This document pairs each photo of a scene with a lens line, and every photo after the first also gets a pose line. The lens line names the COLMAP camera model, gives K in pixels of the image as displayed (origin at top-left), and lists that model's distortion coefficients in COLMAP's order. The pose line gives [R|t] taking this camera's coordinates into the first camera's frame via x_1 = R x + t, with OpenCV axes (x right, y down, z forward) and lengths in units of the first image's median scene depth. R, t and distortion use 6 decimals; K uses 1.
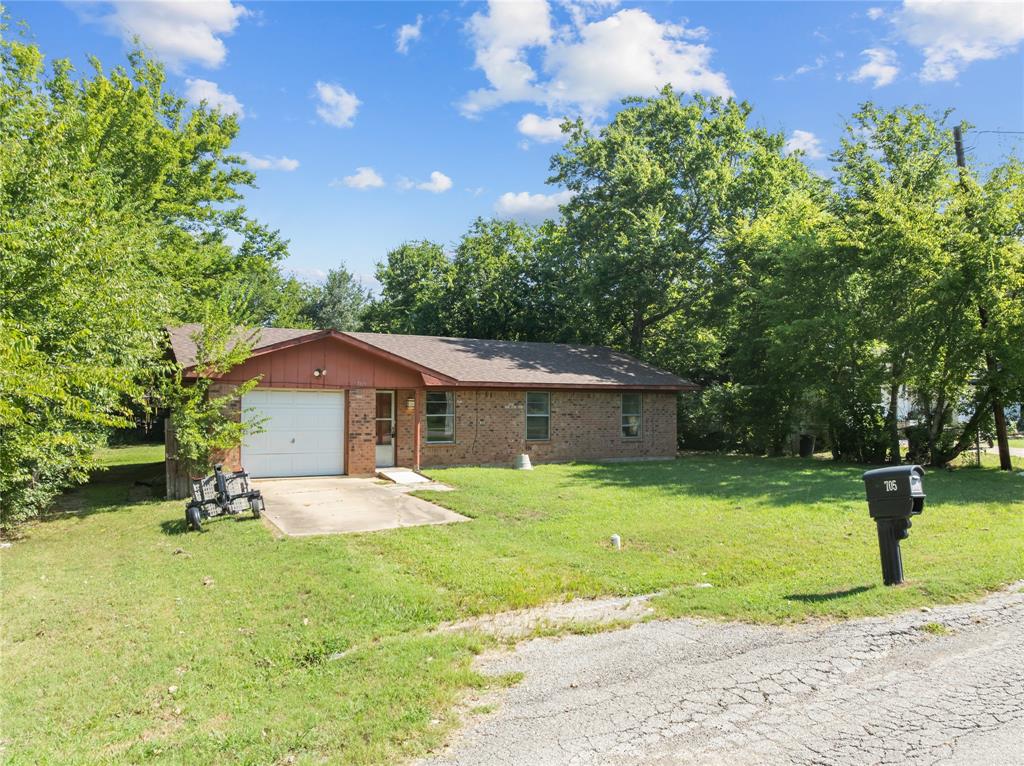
lens RADIAL K [[738.5, 0, 512.0], [0, 738.5, 383.0], [0, 0, 1]] dist [-0.017748, -0.001285]
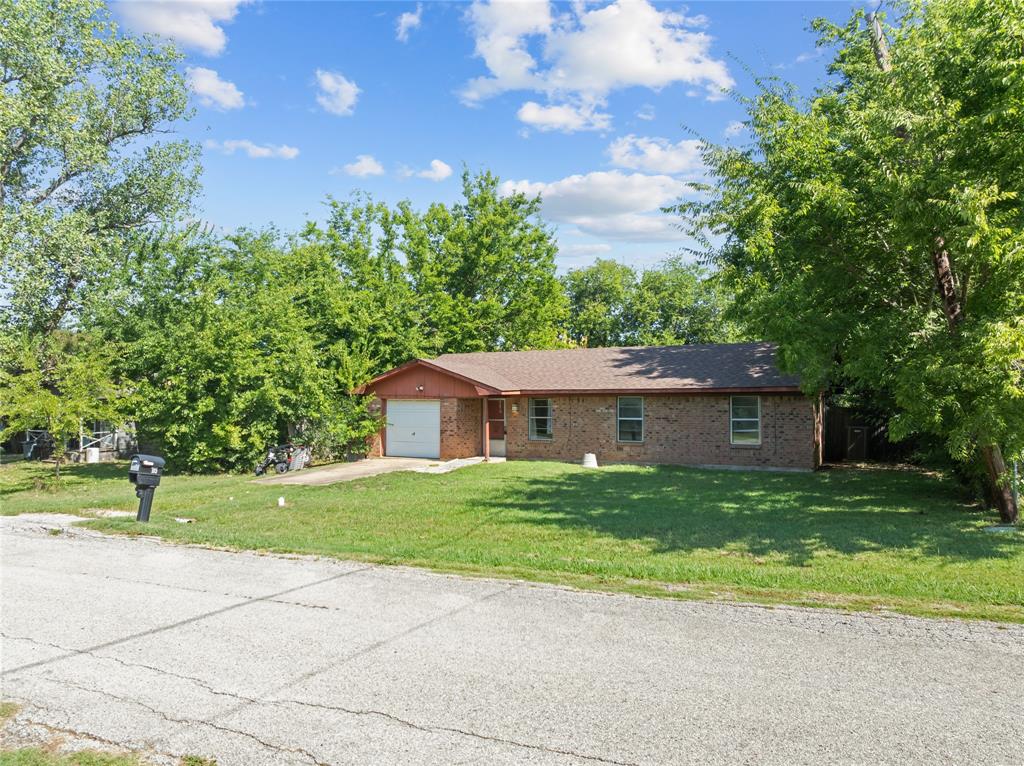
lens RADIAL K [[738.5, 0, 512.0], [0, 738.5, 383.0], [0, 0, 1]] dist [-0.017748, -0.001285]
pose [[0.534755, -0.027053, -0.844574, 0.895399], [0.031798, 0.999424, -0.011880, -0.000780], [0.844409, -0.020503, 0.535307, 0.298318]]
